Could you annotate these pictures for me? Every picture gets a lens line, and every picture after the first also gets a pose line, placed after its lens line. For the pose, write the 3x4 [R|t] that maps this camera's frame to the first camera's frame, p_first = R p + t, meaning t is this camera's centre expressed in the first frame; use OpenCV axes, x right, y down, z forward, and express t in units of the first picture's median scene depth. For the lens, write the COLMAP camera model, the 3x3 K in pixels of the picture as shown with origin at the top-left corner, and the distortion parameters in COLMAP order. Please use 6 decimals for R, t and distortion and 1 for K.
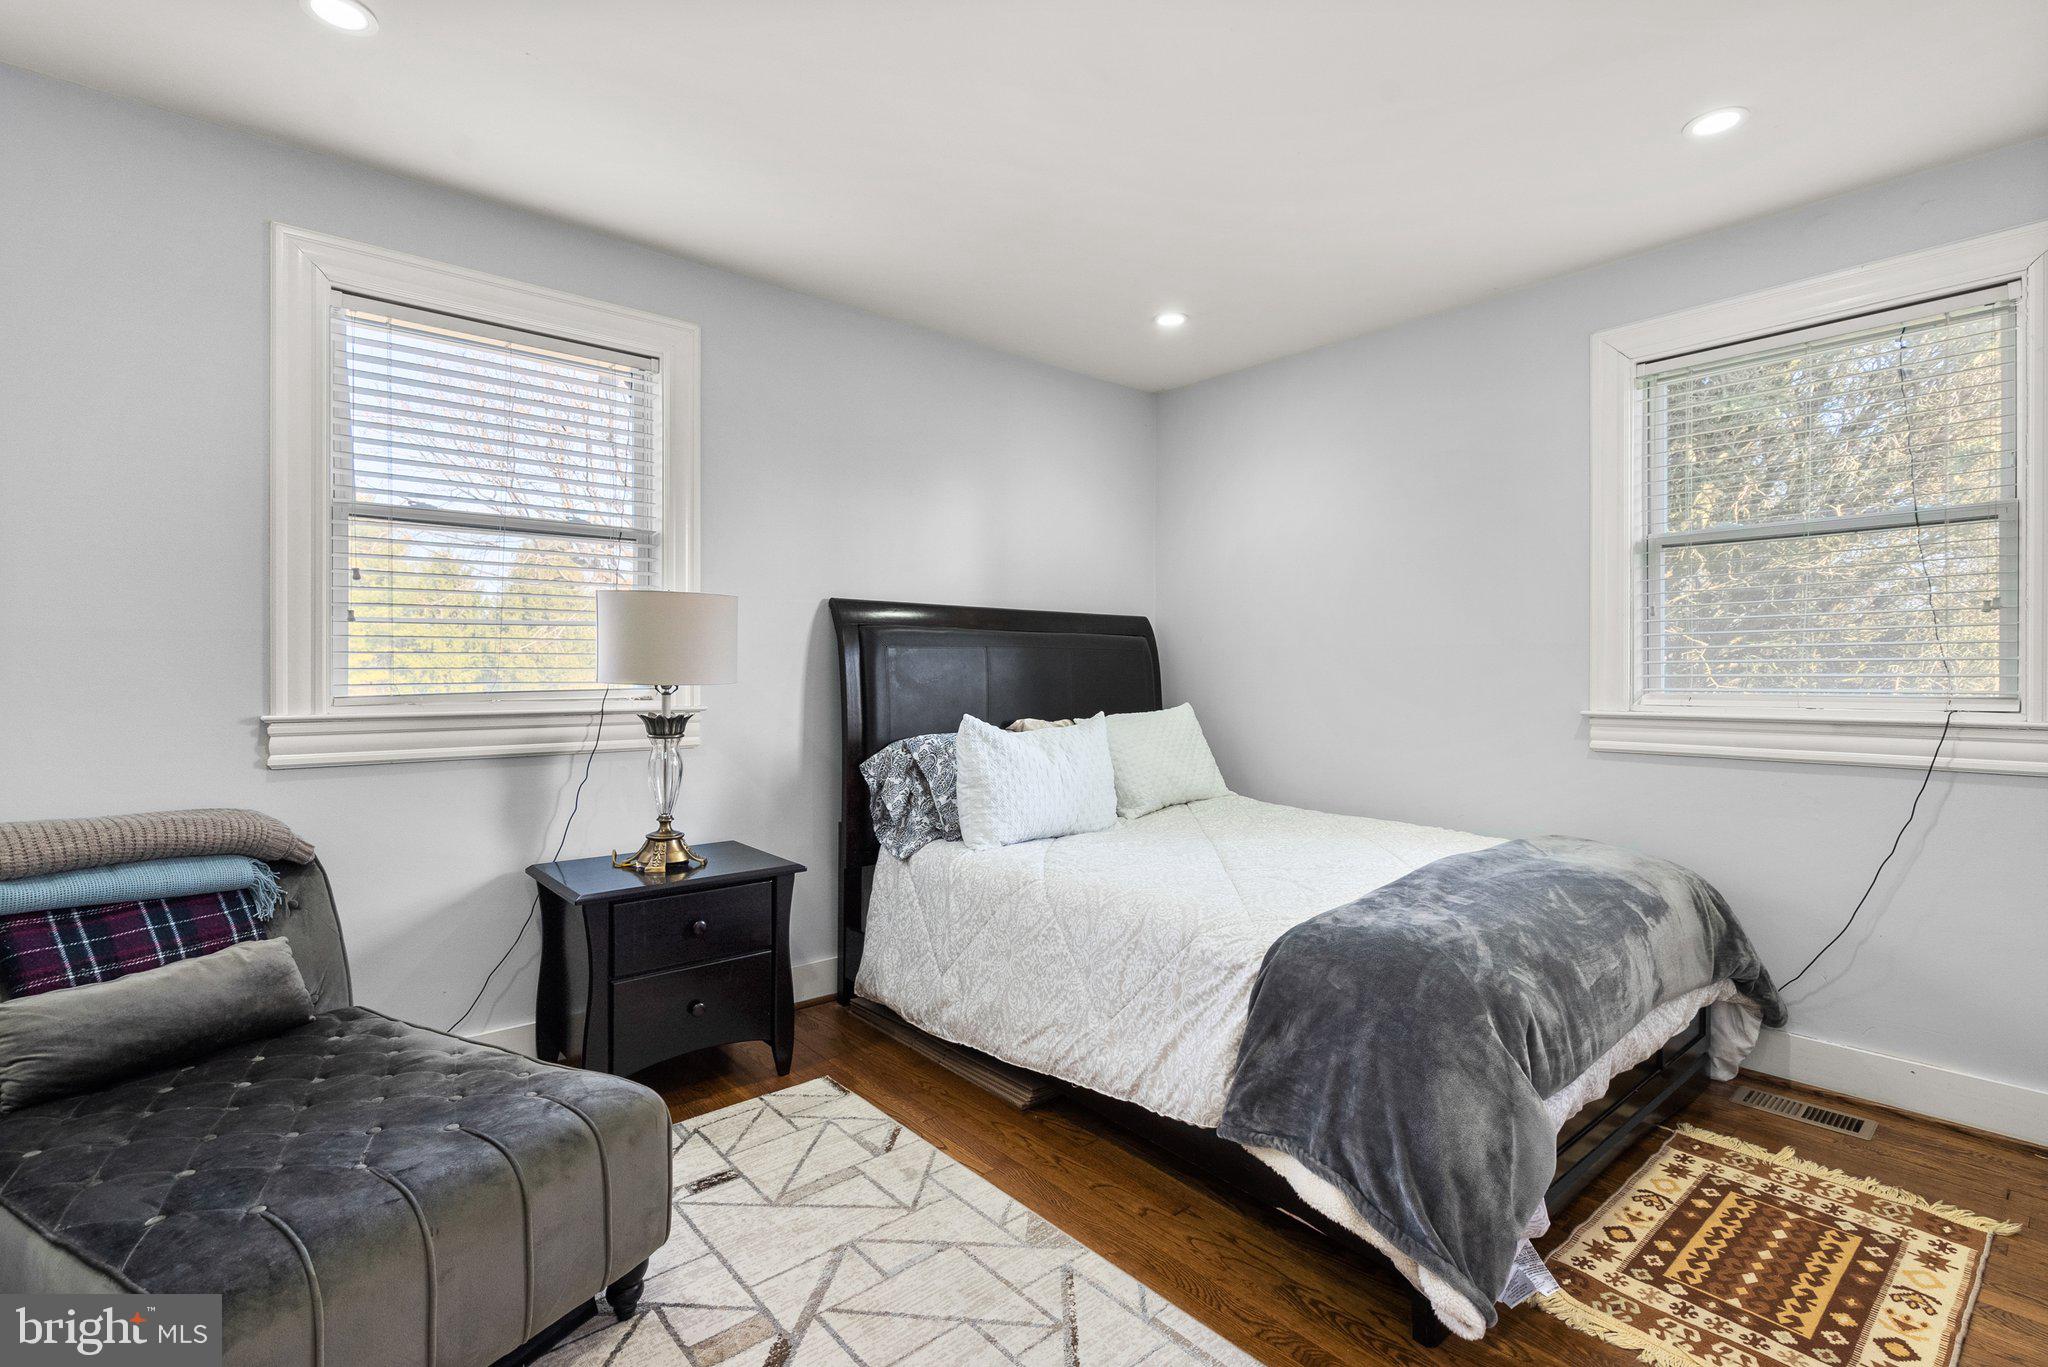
lens RADIAL K [[931.6, 0, 1020.8], [0, 931.6, 676.5], [0, 0, 1]] dist [-0.010880, 0.005094]
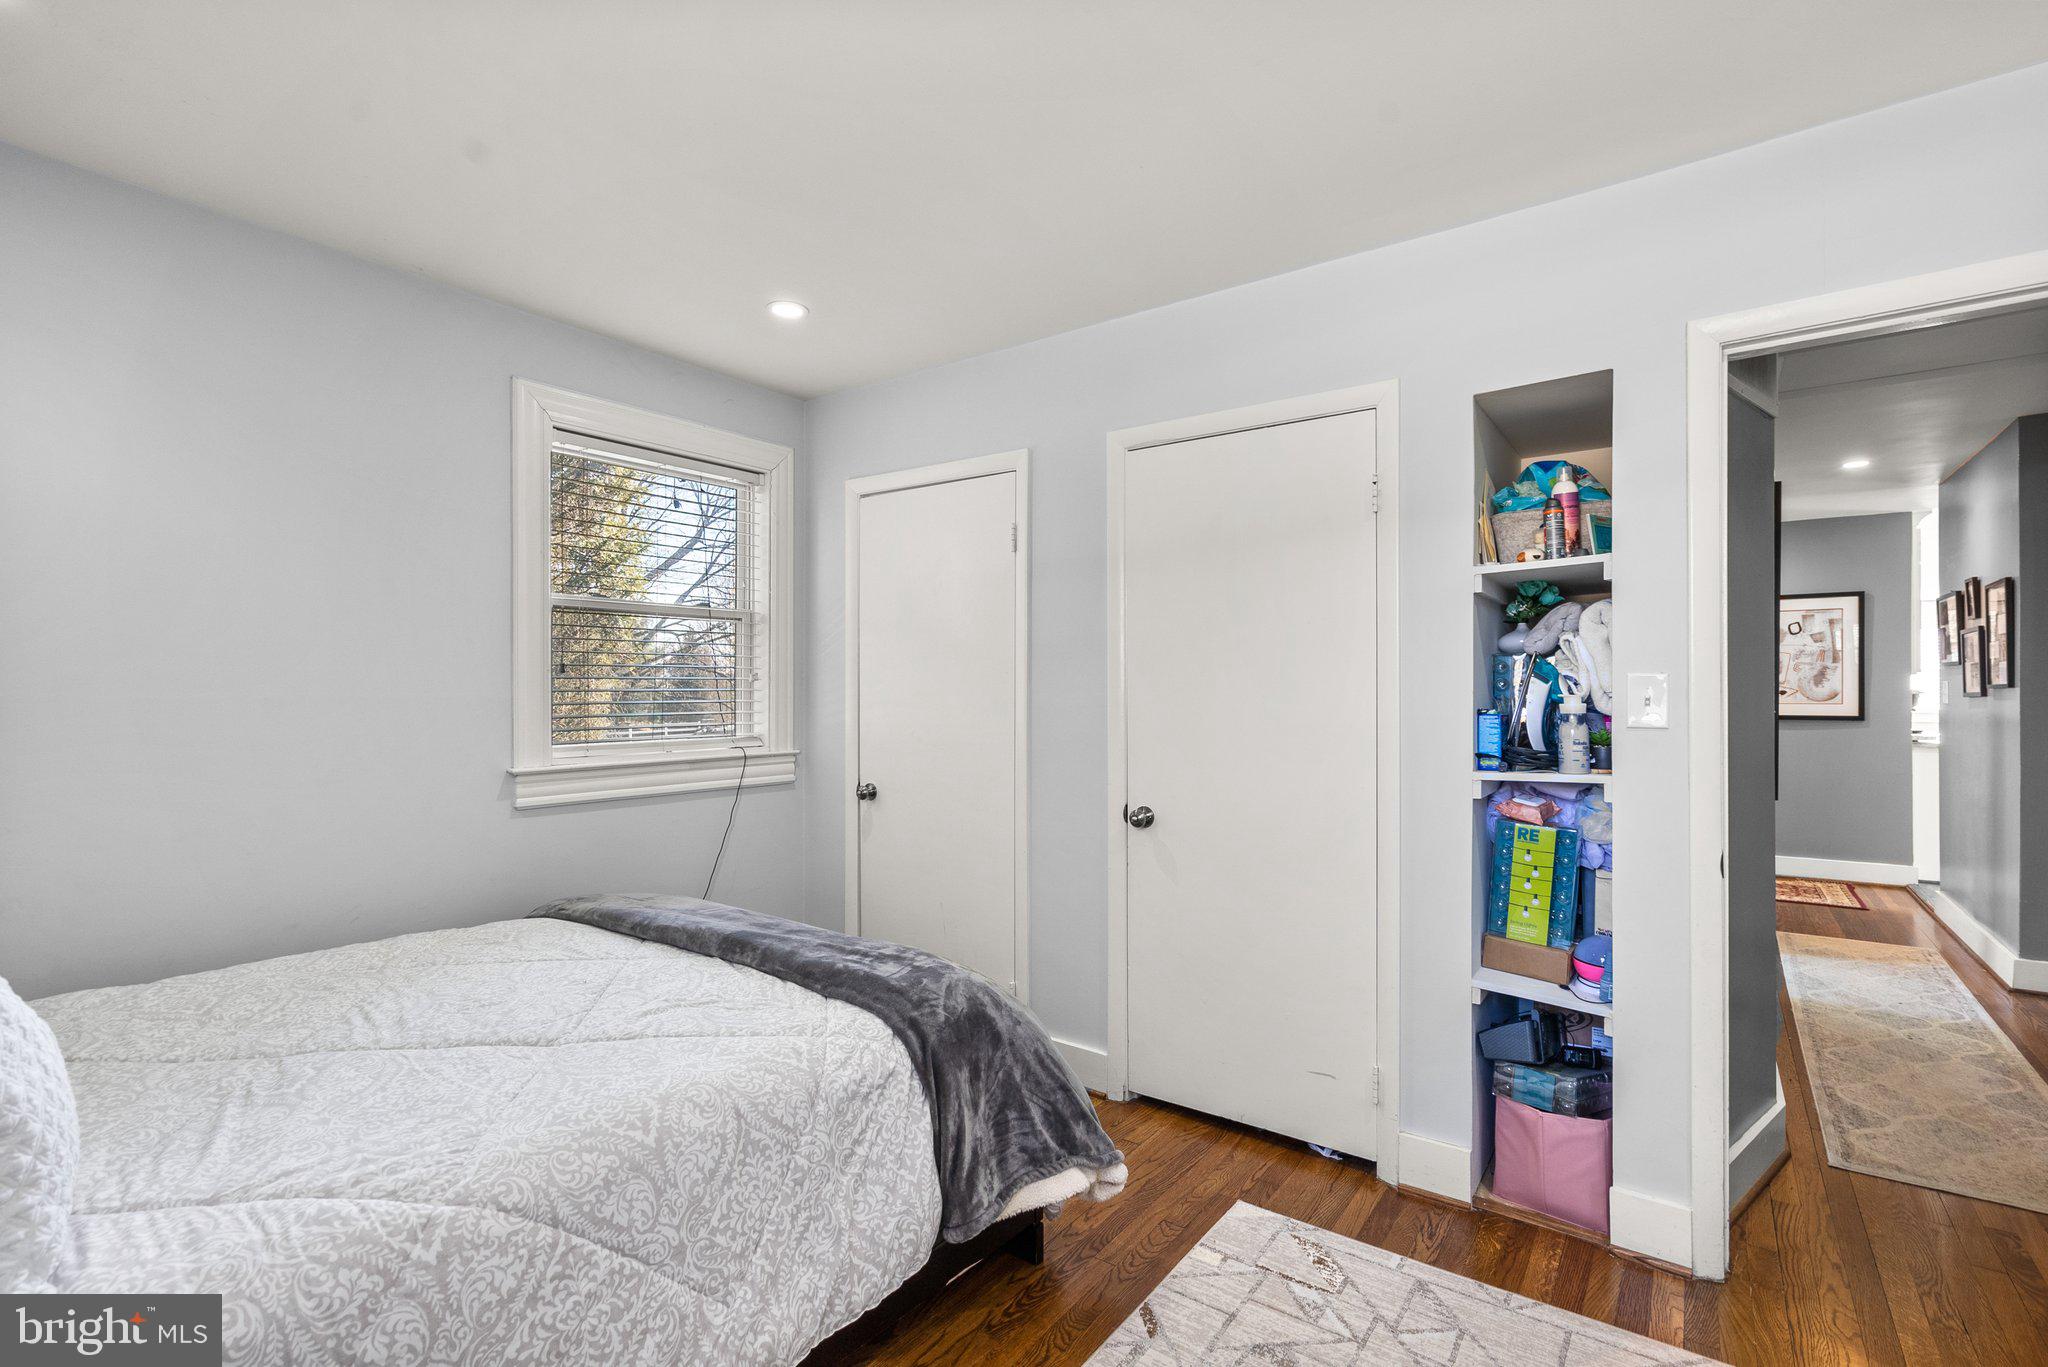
lens RADIAL K [[931.6, 0, 1026.3], [0, 931.6, 691.0], [0, 0, 1]] dist [-0.010880, 0.005094]
pose [[-0.226215, 0.002551, 0.974074, -0.561147], [0.005886, 0.999982, -0.001252, -0.048743], [-0.974060, 0.005450, -0.226226, 0.892395]]
